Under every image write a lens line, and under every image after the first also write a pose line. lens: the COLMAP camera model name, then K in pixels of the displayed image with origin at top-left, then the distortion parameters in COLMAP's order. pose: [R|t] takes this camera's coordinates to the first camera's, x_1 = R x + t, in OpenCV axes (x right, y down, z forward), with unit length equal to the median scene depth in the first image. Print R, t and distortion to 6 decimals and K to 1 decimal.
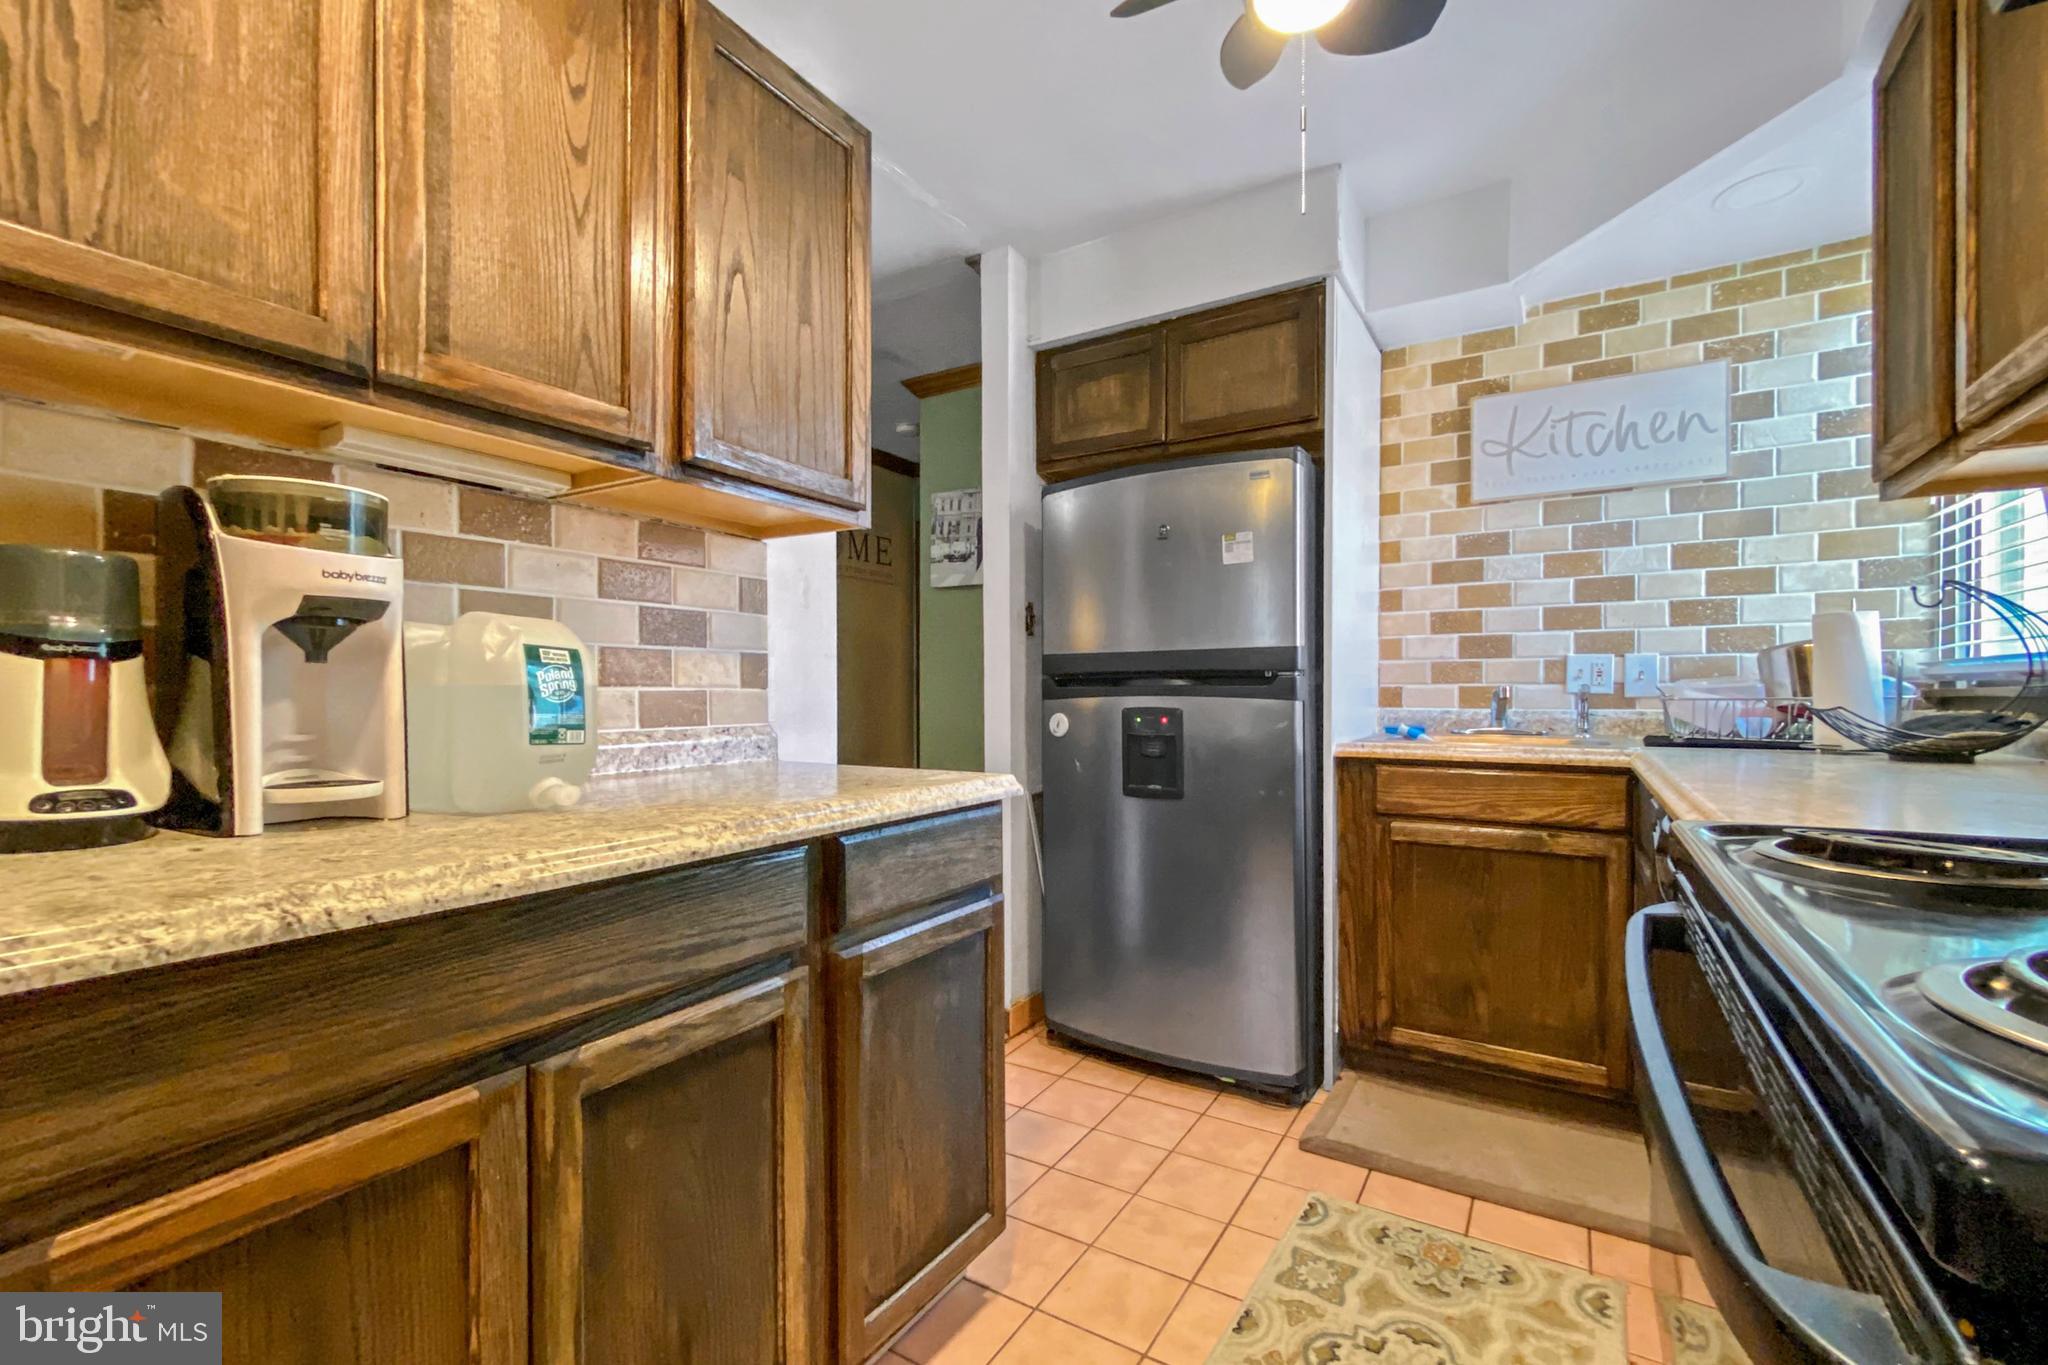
lens RADIAL K [[885.5, 0, 1004.4], [0, 885.5, 705.0], [0, 0, 1]] dist [0.000266, 0.000215]
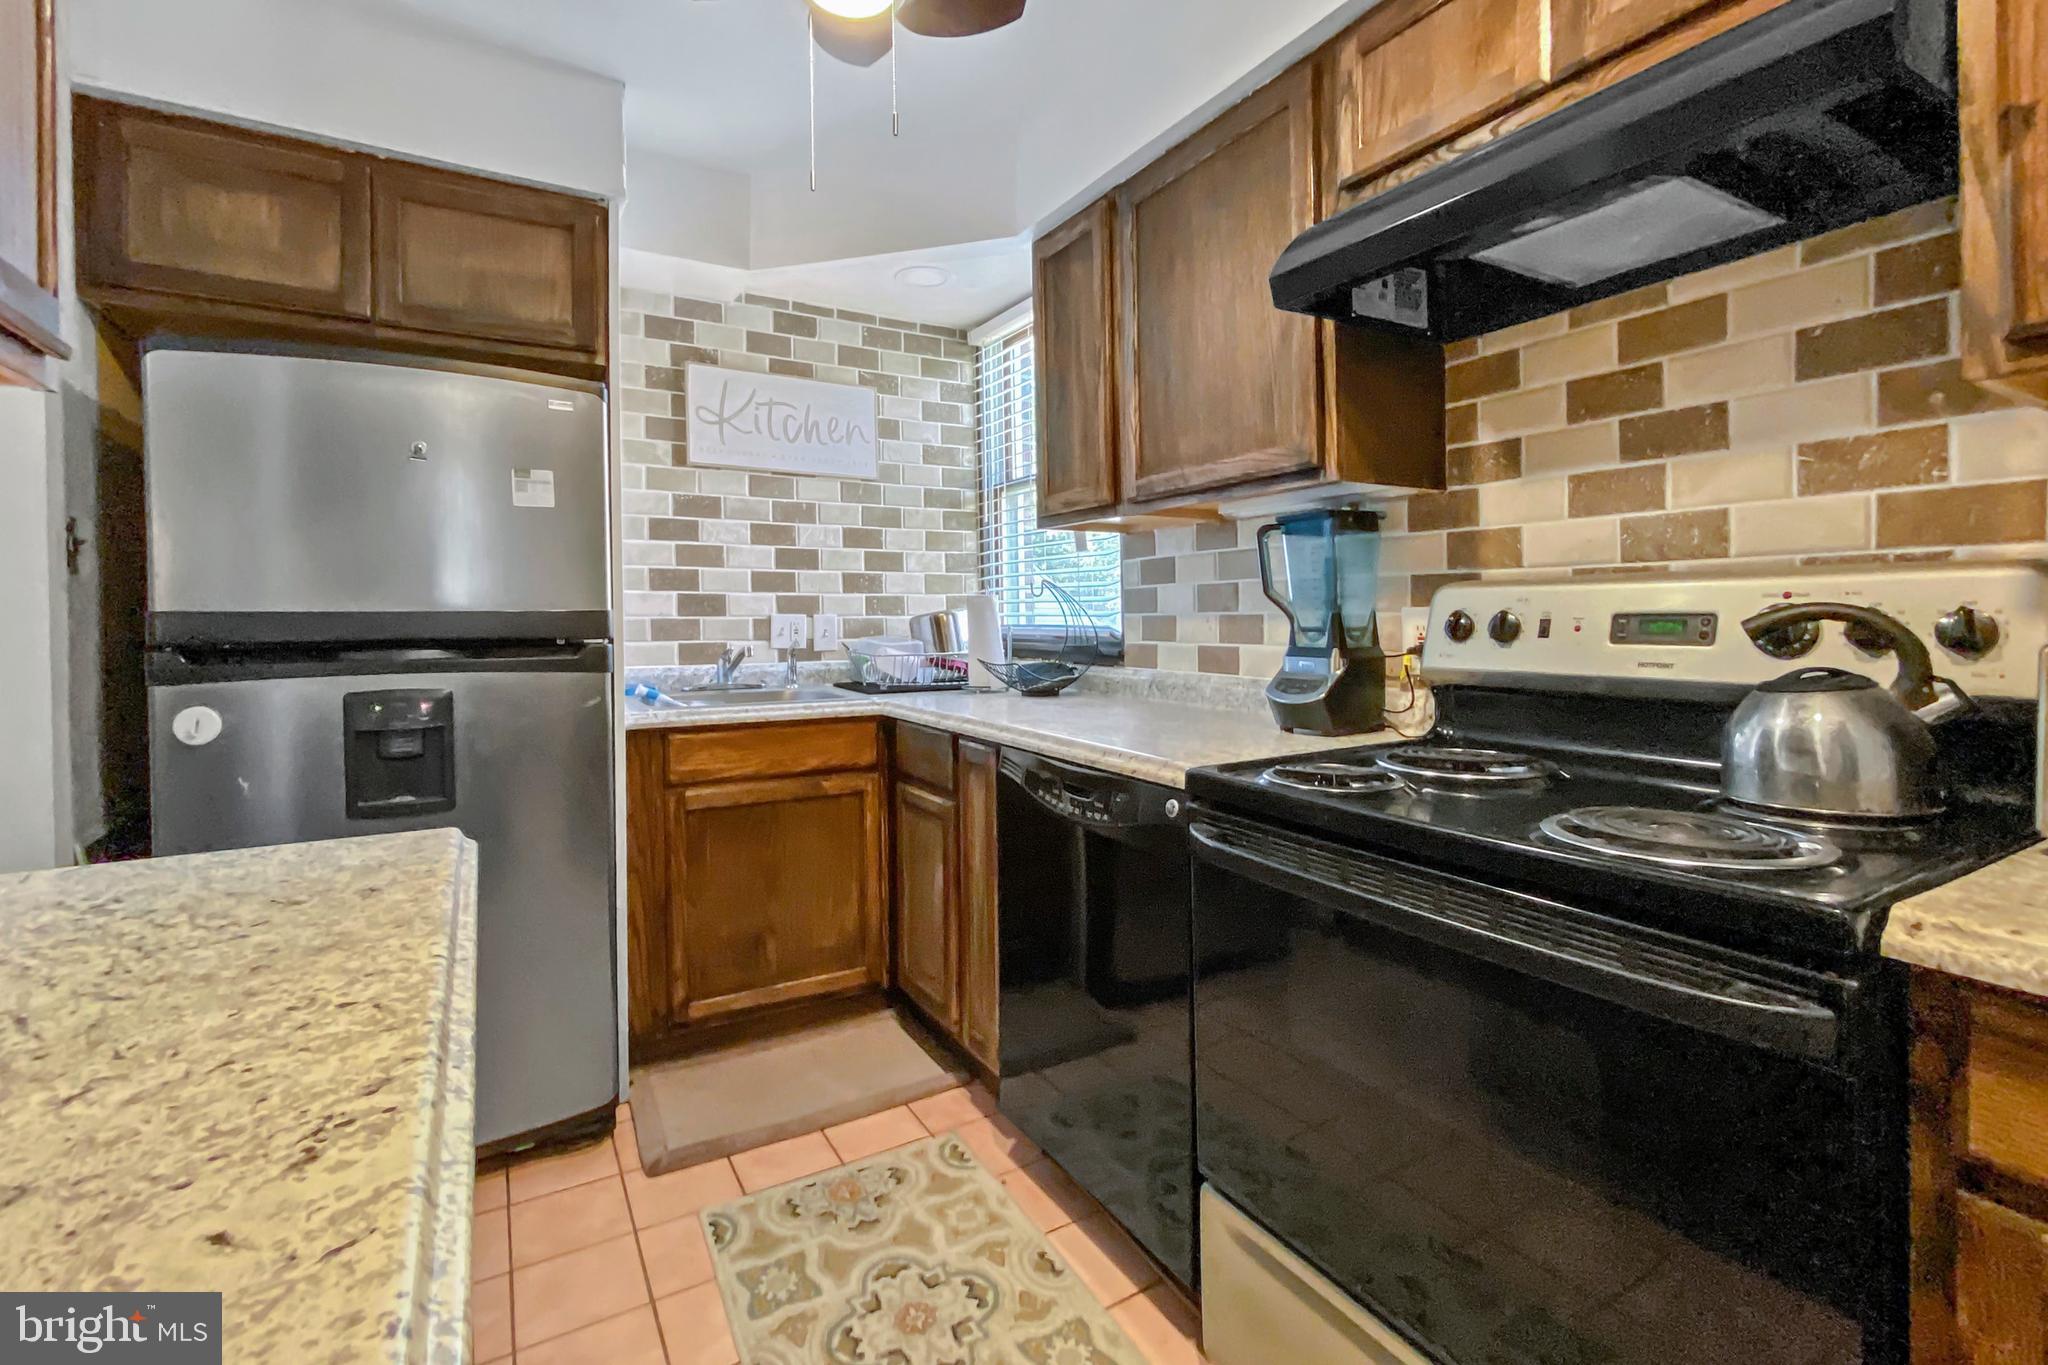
lens RADIAL K [[912.5, 0, 1028.3], [0, 912.5, 621.6], [0, 0, 1]] dist [0.001857, -0.000176]
pose [[0.452518, -0.004871, 0.891742, -0.259814], [0.014617, 0.999891, -0.001956, -0.042572], [-0.891635, 0.013920, 0.452540, 0.195594]]
